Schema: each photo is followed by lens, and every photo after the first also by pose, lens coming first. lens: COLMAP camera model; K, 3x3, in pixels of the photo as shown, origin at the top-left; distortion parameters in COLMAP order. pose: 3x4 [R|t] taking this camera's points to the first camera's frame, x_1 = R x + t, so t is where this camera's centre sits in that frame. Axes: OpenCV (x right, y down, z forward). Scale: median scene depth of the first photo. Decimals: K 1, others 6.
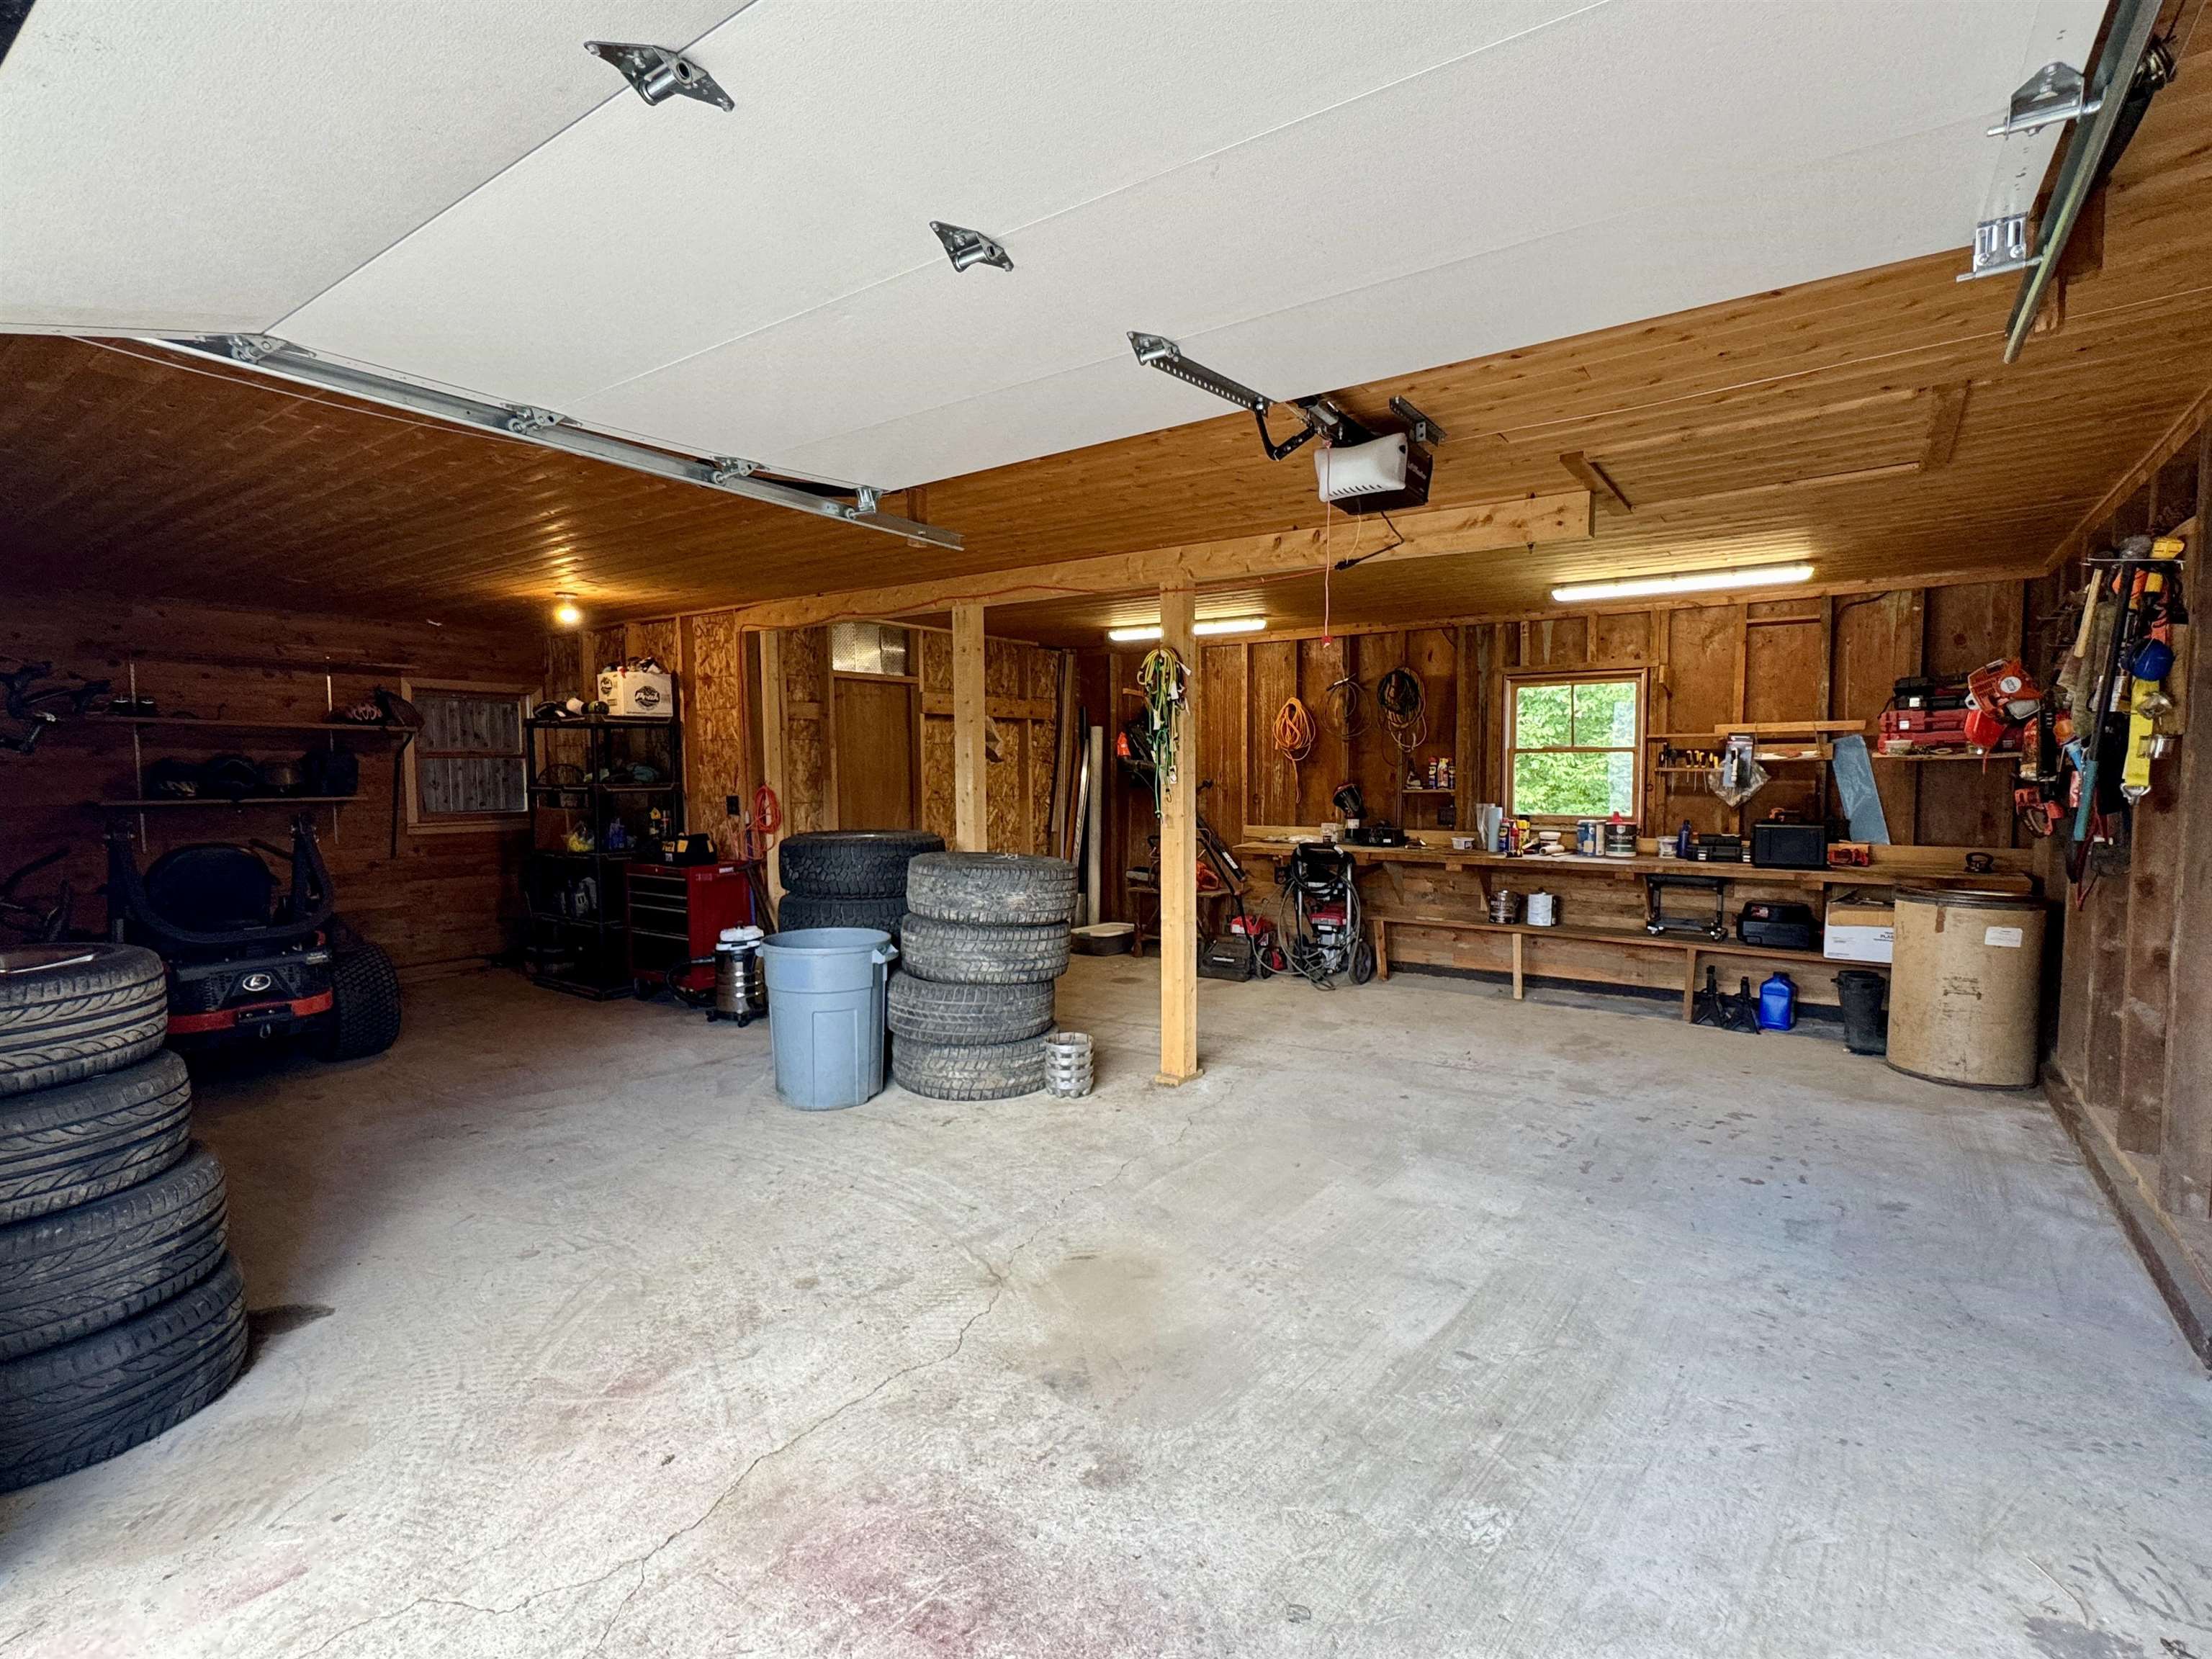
lens RADIAL K [[1039.9, 0, 1106.0], [0, 1039.9, 829.5], [0, 0, 1]] dist [-0.000701, -0.000050]
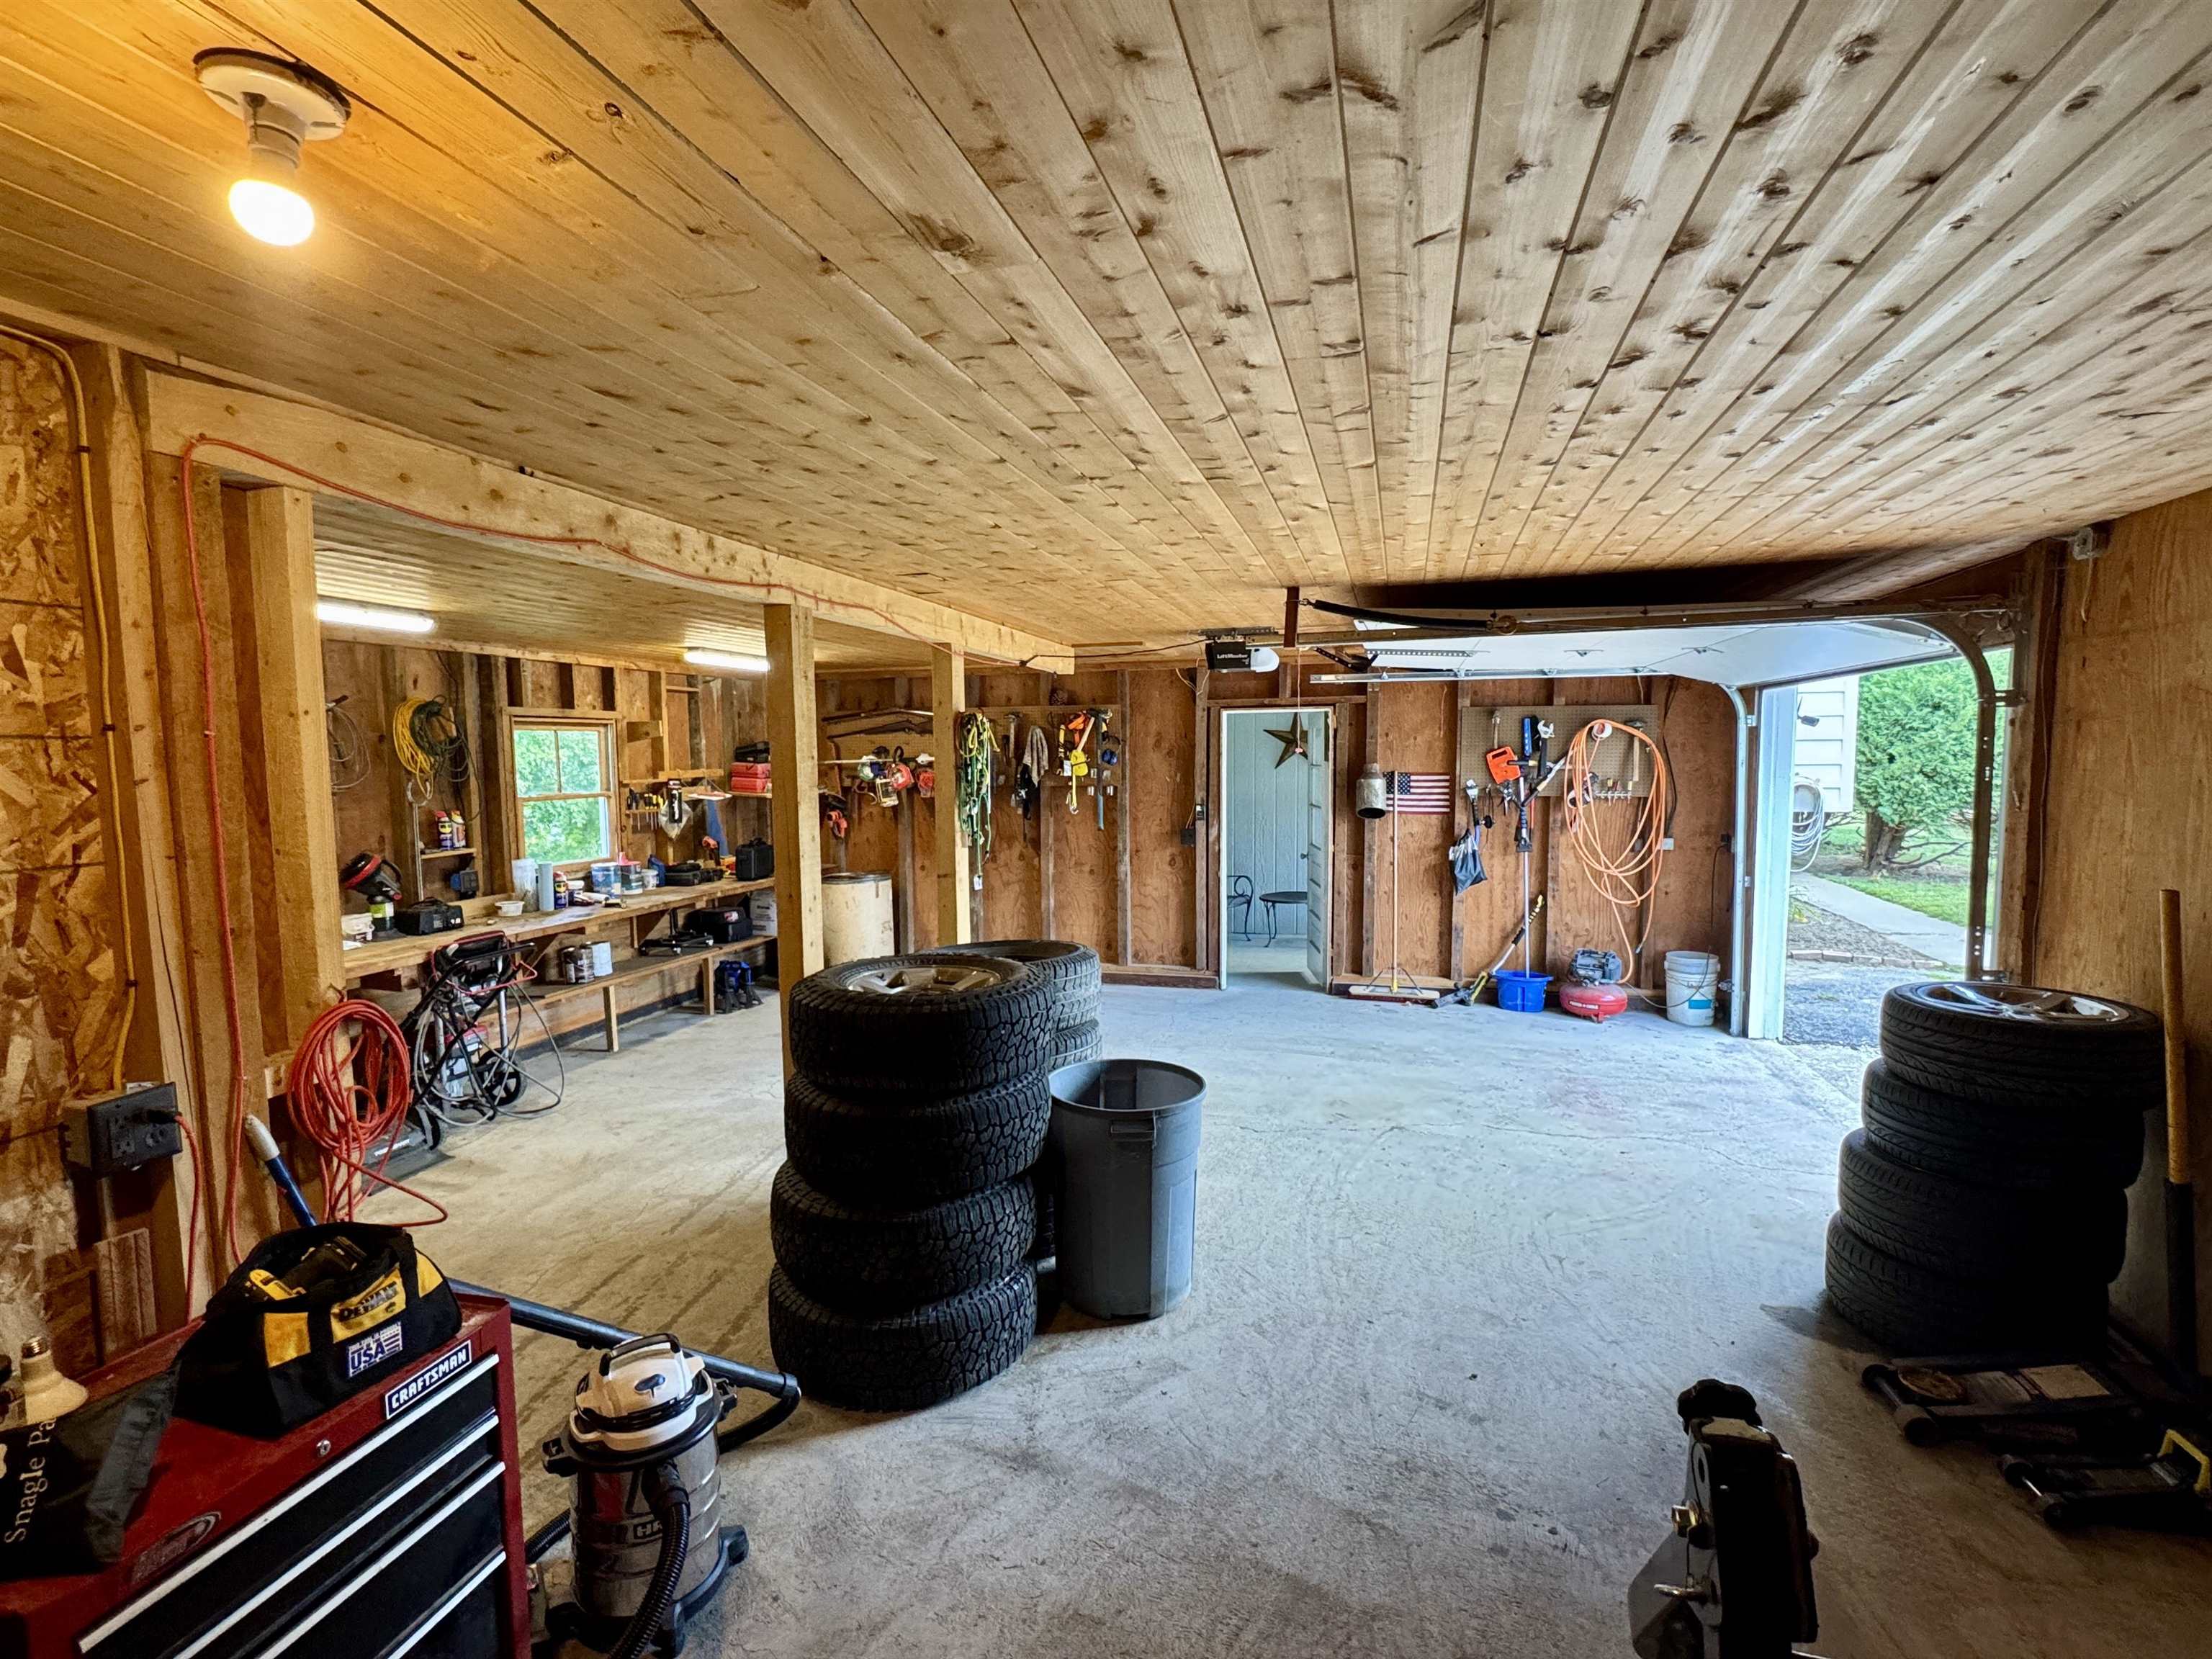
lens RADIAL K [[1039.9, 0, 1106.0], [0, 1039.9, 829.5], [0, 0, 1]] dist [-0.000701, -0.000050]
pose [[-0.324800, -0.061827, 0.943760, -1.380834], [0.070322, 0.993520, 0.089288, -0.208102], [-0.943165, 0.095368, -0.318348, 1.770541]]
